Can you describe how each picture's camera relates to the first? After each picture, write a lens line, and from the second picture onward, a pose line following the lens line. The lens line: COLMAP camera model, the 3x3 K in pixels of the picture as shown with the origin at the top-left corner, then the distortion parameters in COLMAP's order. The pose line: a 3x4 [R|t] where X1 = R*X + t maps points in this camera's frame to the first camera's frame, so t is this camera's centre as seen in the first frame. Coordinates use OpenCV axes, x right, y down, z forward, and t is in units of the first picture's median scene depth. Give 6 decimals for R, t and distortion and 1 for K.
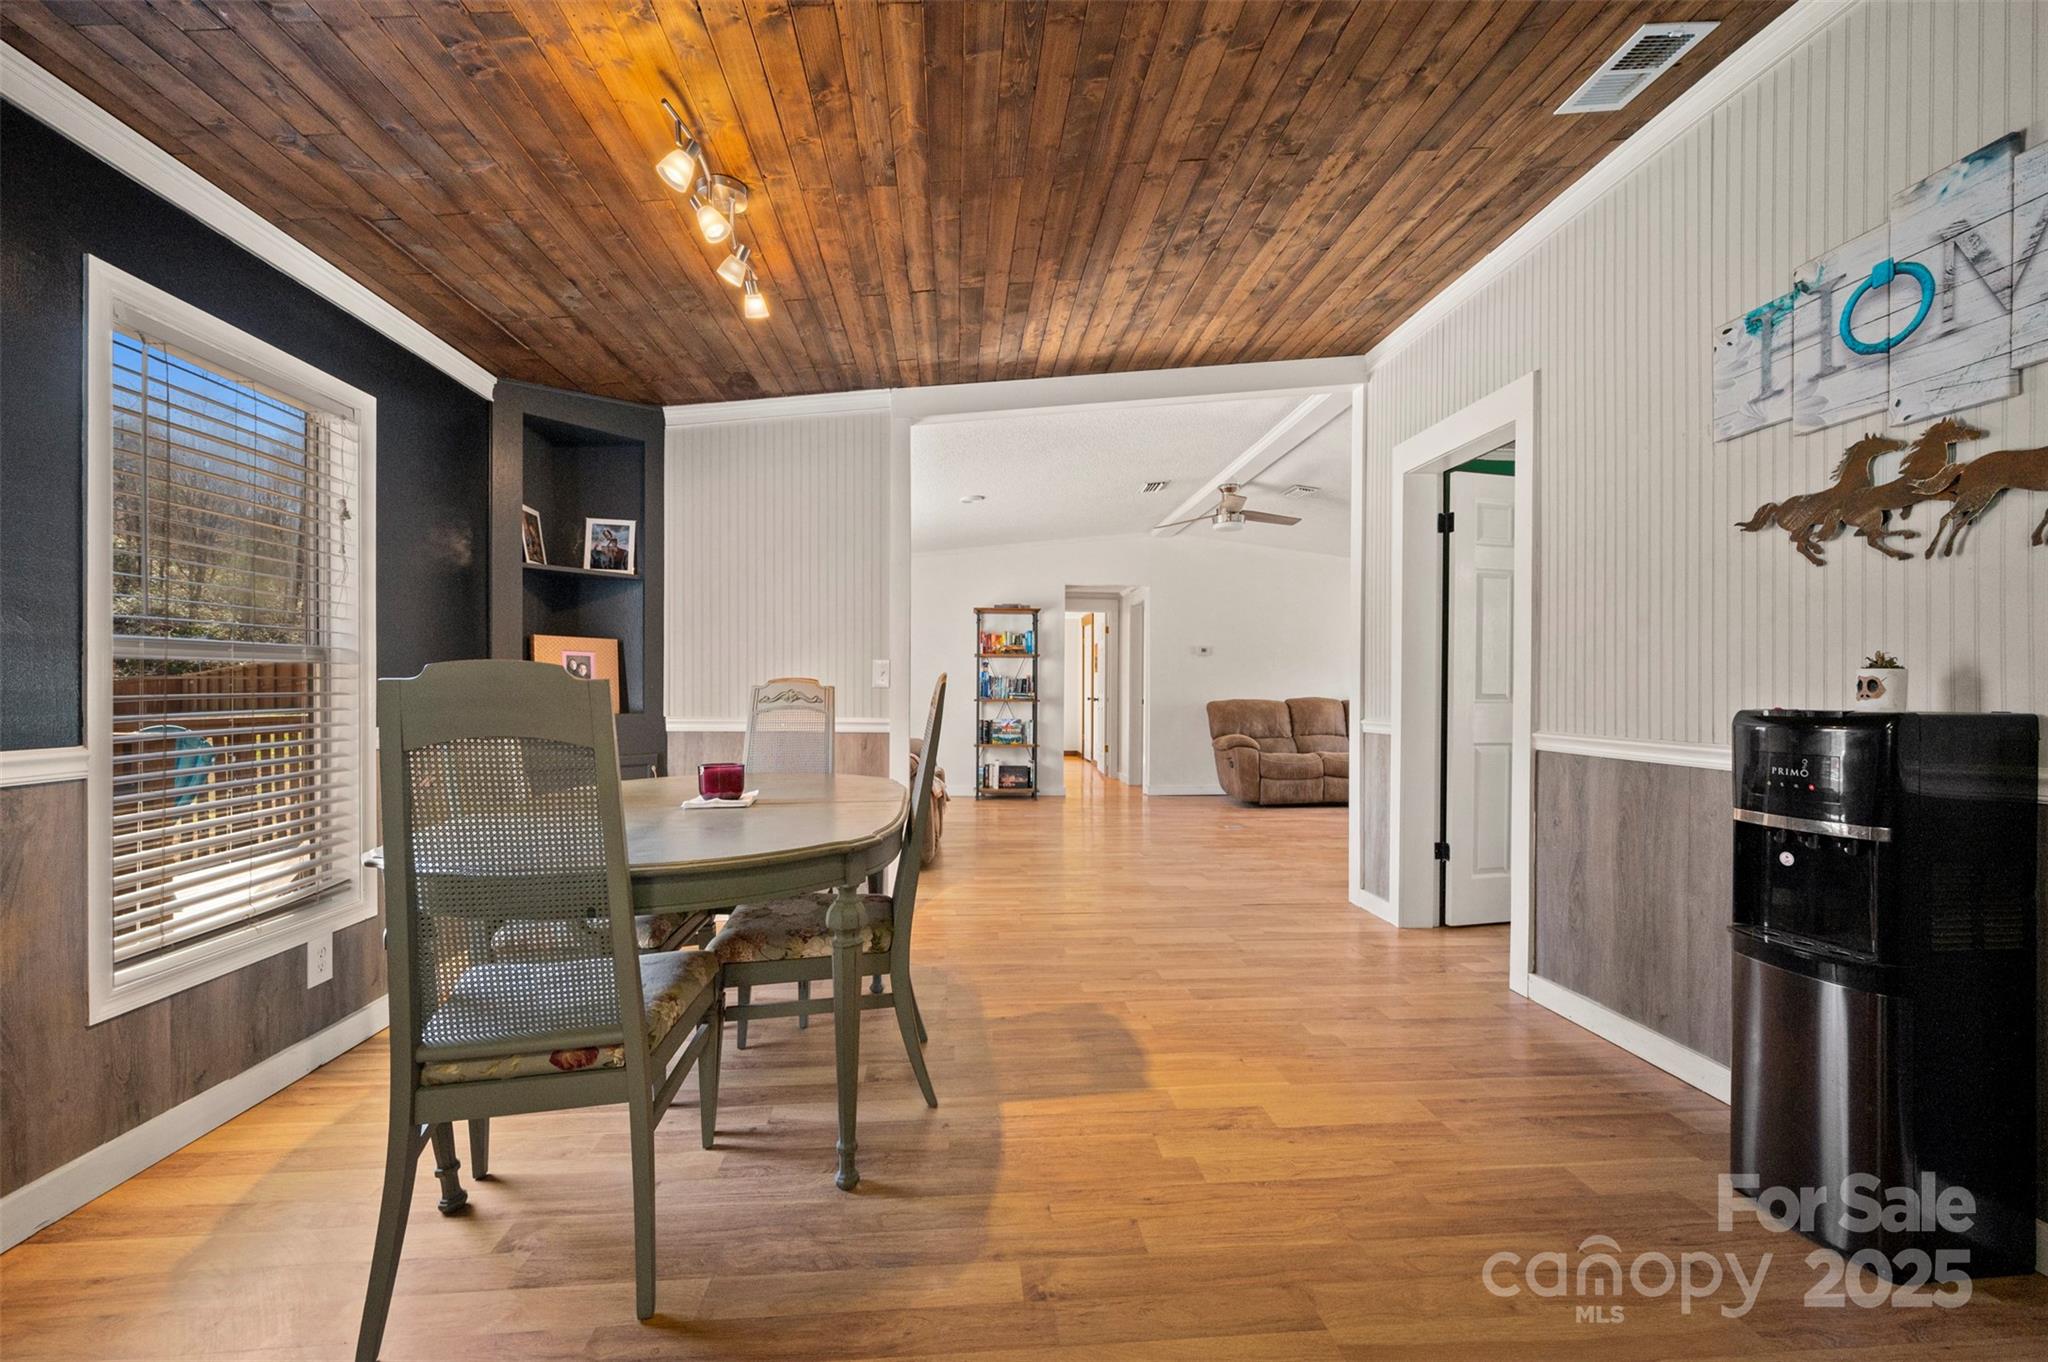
lens RADIAL K [[809.9, 0, 1026.0], [0, 809.9, 689.6], [0, 0, 1]] dist [-0.000969, -0.000573]
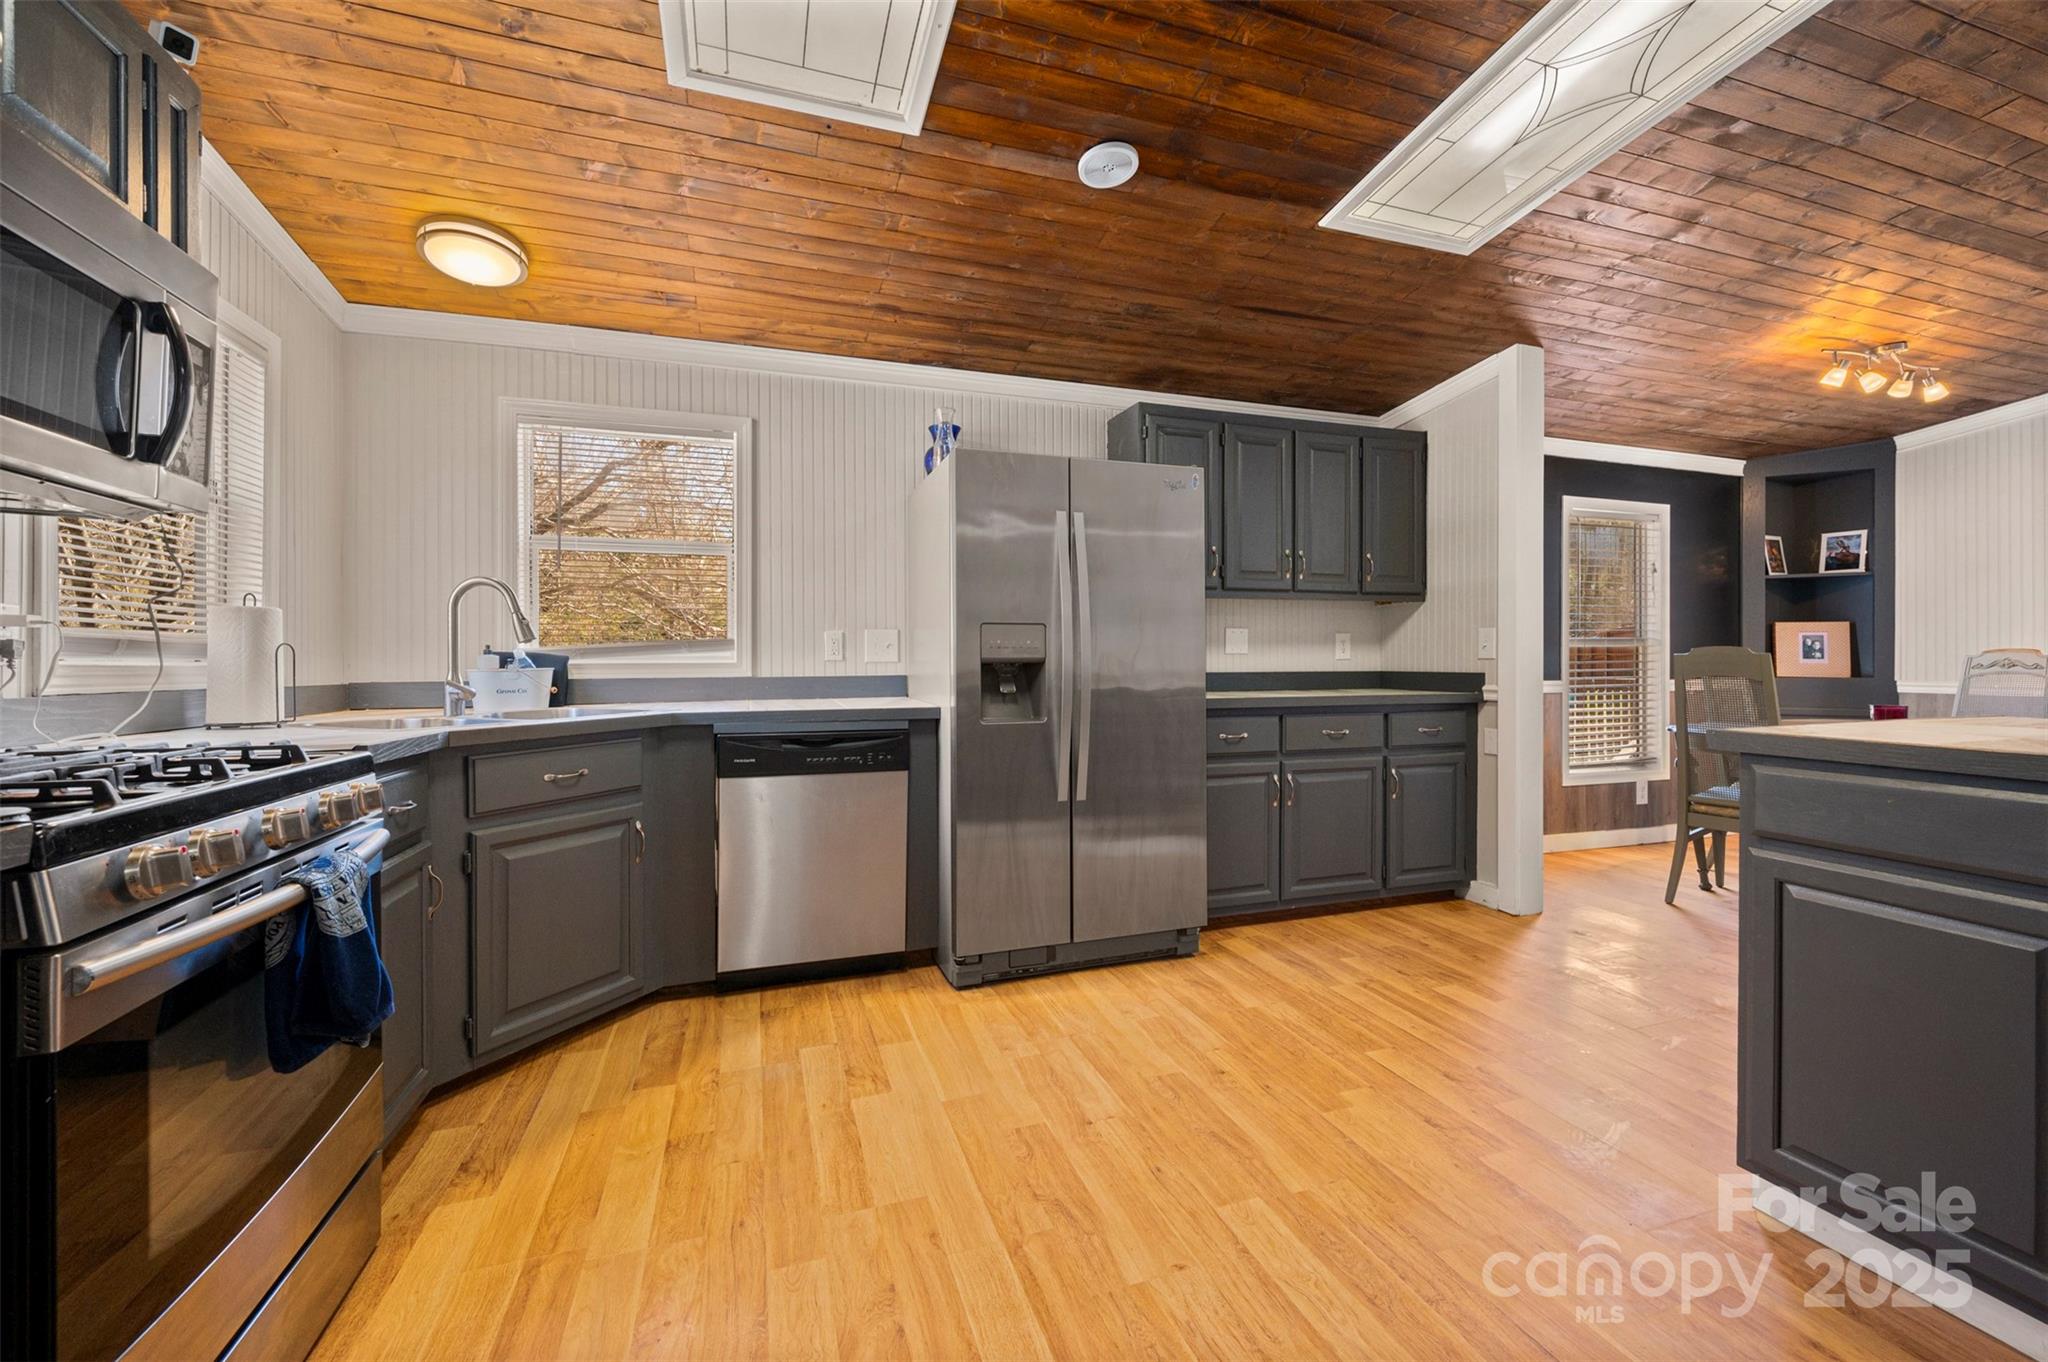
lens RADIAL K [[809.9, 0, 1029.0], [0, 809.9, 664.7], [0, 0, 1]] dist [-0.000969, -0.000573]
pose [[0.228455, 0.002232, -0.973552, 0.708508], [0.000176, 0.999997, 0.002334, 0.007238], [0.973554, -0.000705, 0.228454, -0.906142]]
